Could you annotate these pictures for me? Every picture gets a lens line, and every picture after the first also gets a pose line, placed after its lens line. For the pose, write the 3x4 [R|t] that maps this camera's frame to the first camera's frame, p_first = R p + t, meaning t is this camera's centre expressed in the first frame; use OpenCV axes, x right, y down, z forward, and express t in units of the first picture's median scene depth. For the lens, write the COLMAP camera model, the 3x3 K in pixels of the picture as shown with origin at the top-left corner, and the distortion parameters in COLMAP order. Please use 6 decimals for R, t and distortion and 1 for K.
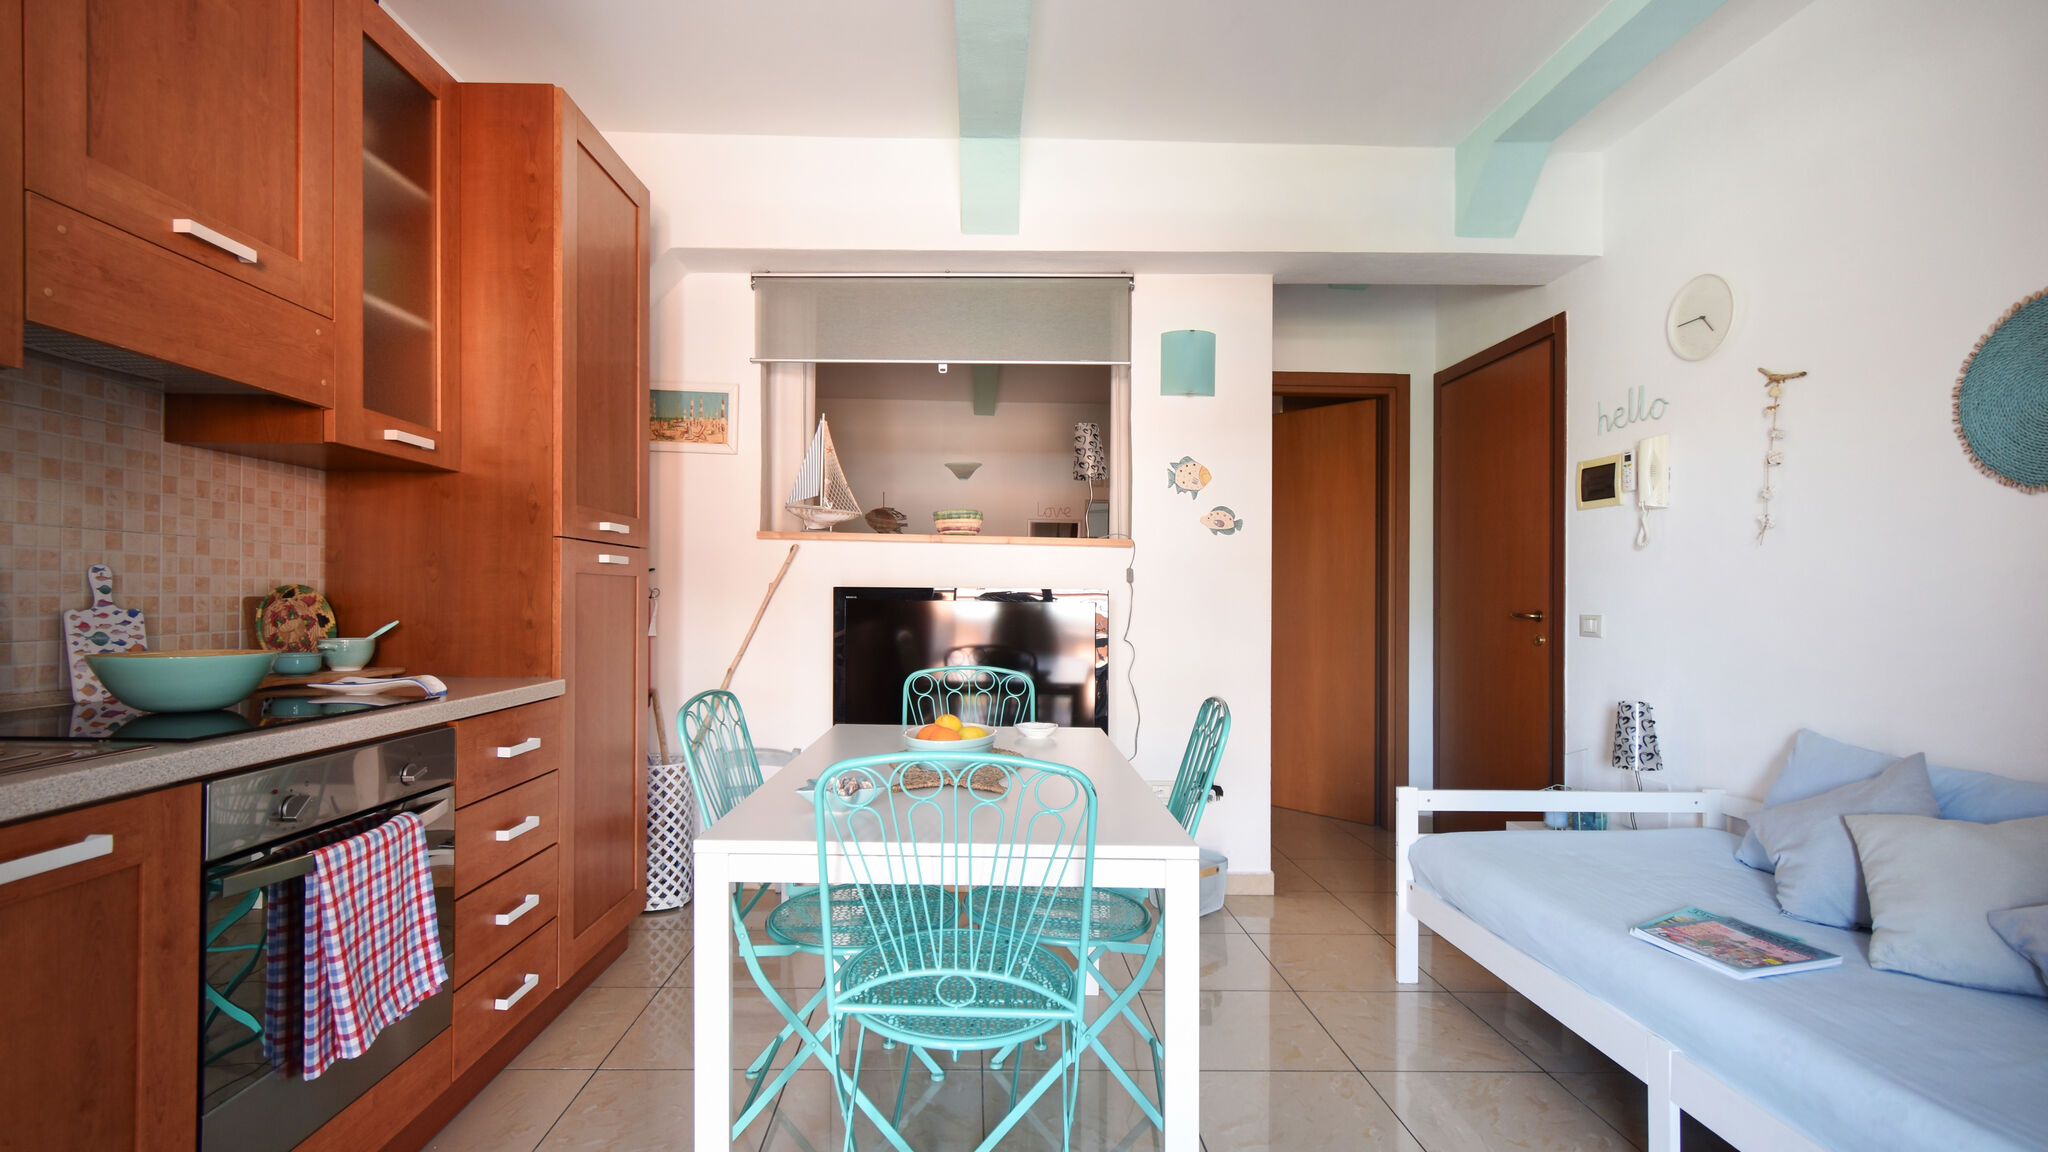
lens RADIAL K [[967.7, 0, 1001.1], [0, 967.7, 572.5], [0, 0, 1]] dist [0.000142, -0.000307]
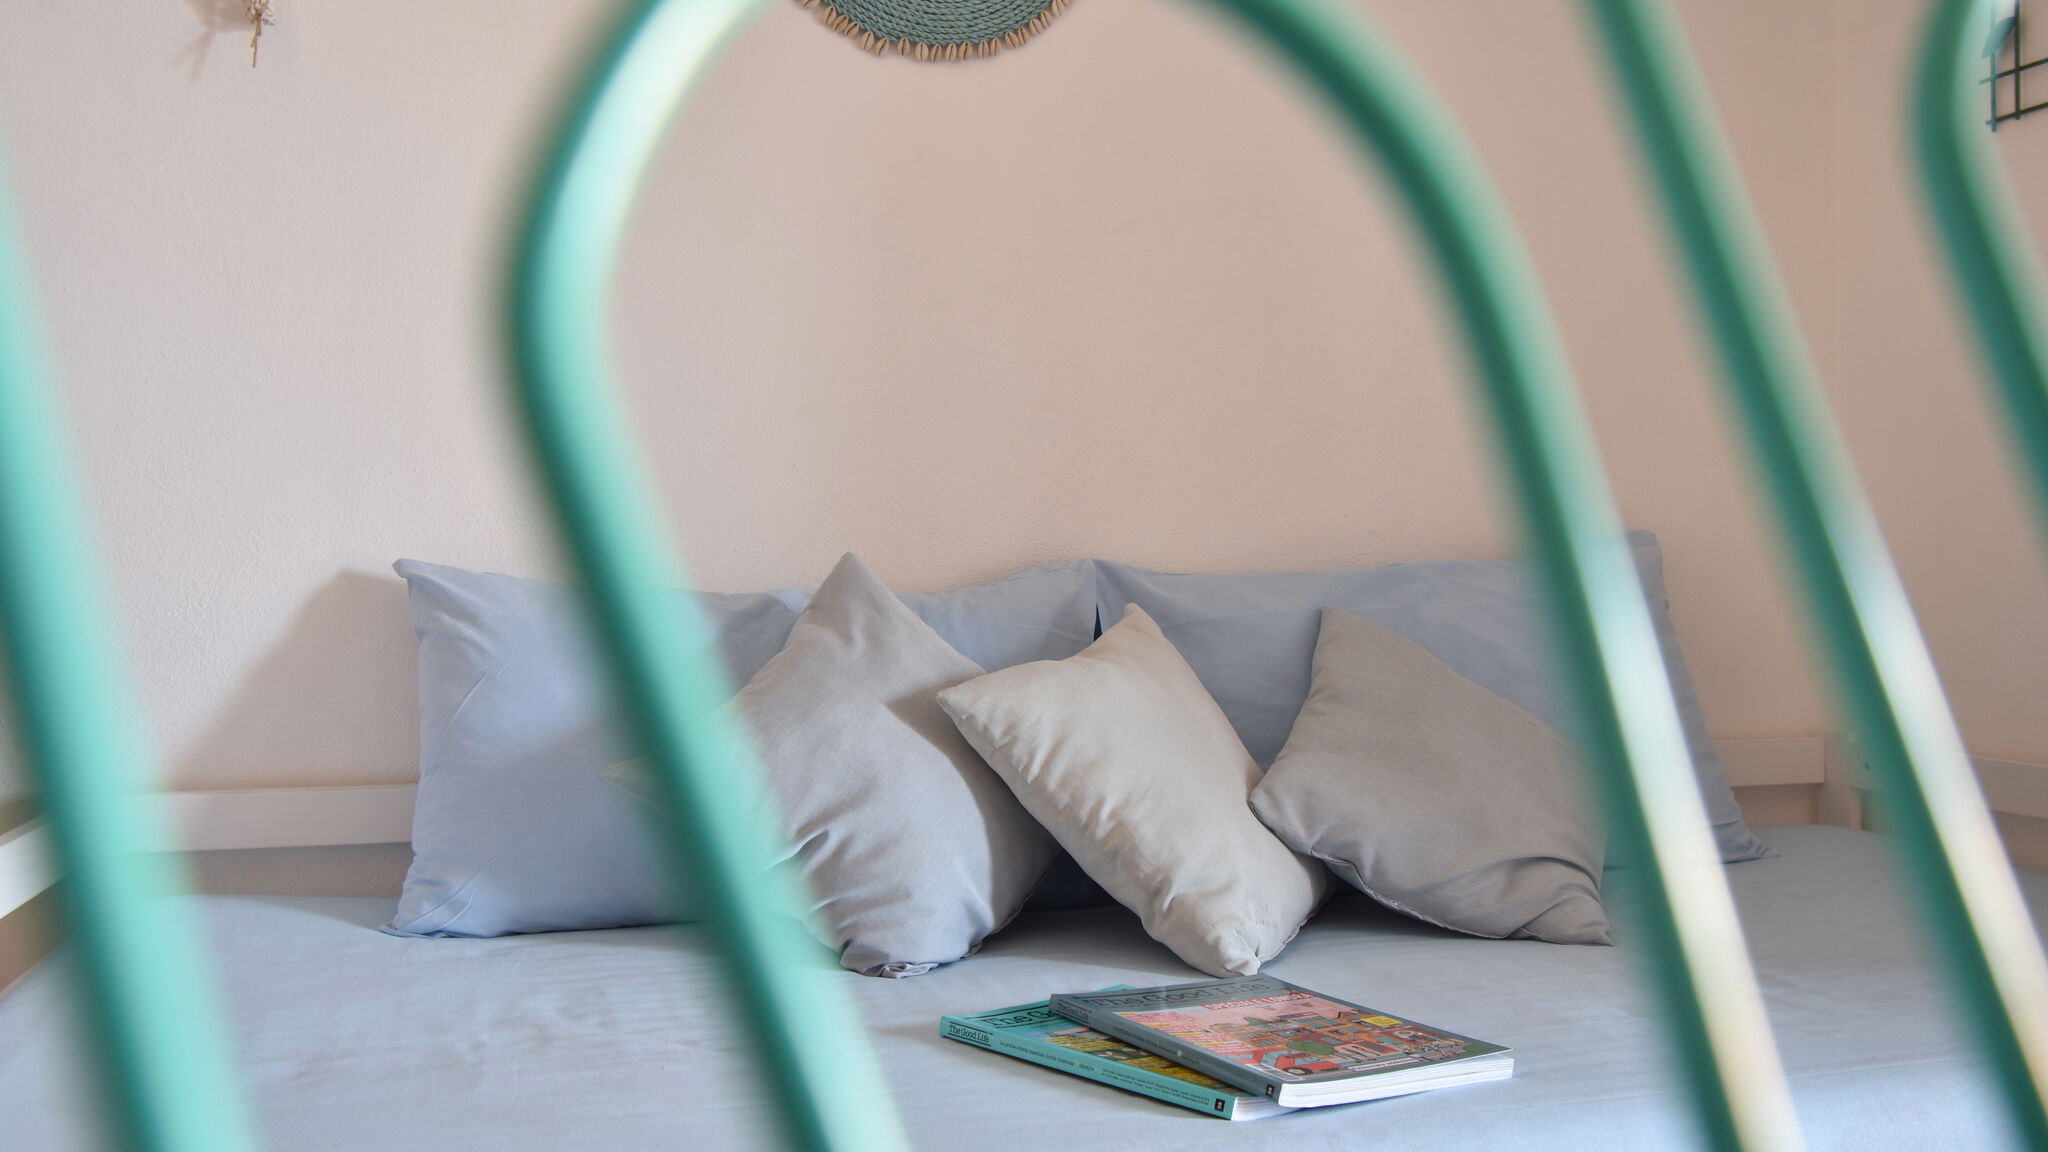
lens RADIAL K [[1701.8, 0, 1024.0], [0, 1701.8, 576.0], [0, 0, 1]] dist [0.003097, -0.058228]
pose [[-0.234401, -0.023725, 0.971850, 0.091911], [-0.026913, 0.999477, 0.017909, 0.120251], [-0.971767, -0.021958, -0.234917, 0.743815]]
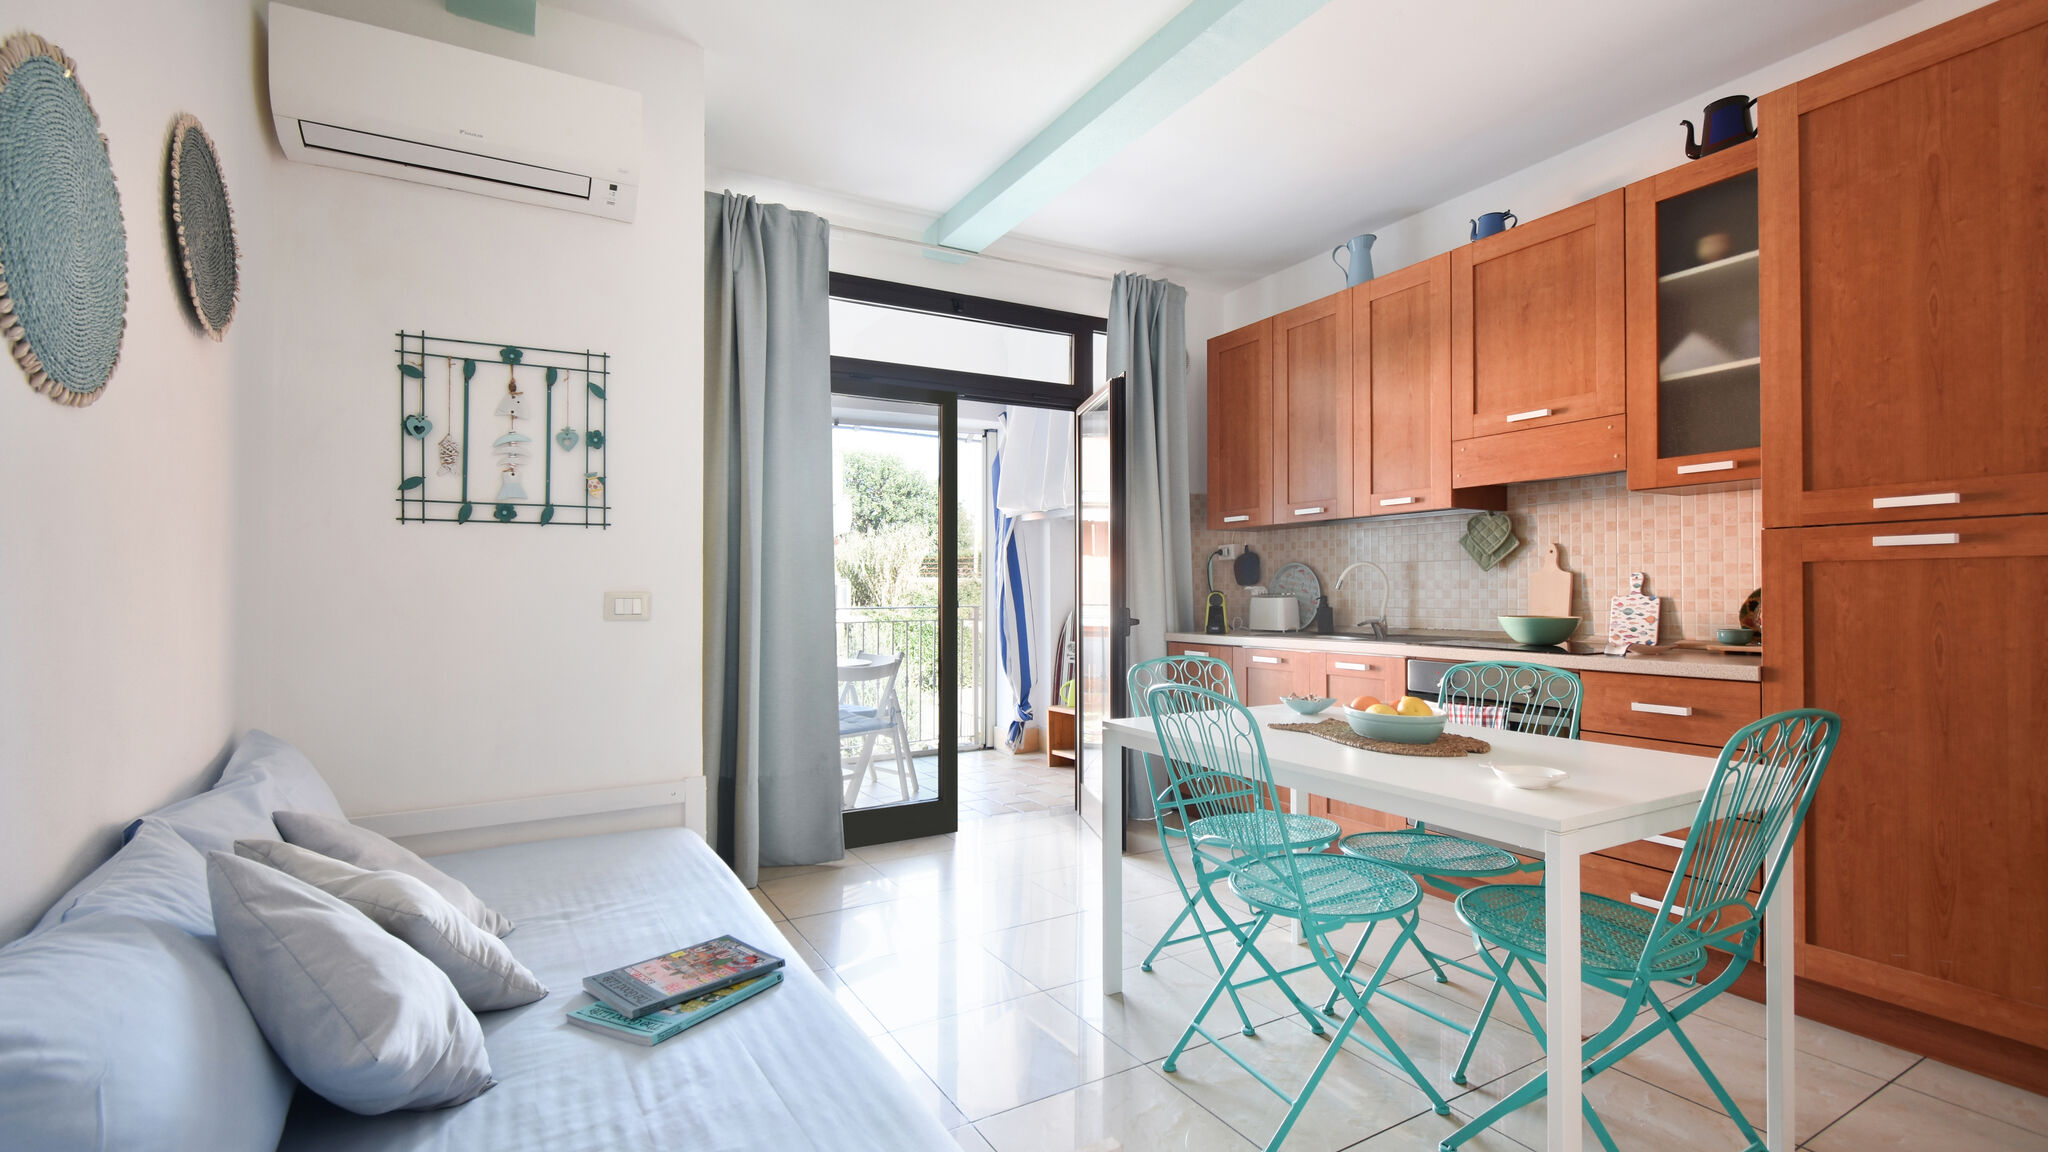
lens RADIAL K [[909.4, 0, 1021.8], [0, 909.4, 554.8], [0, 0, 1]] dist [0.001162, 0.000110]
pose [[-0.887217, -0.021989, -0.460827, 0.523913], [0.012881, 0.997293, -0.072387, 0.039953], [0.461172, -0.070159, -0.884533, 1.135509]]
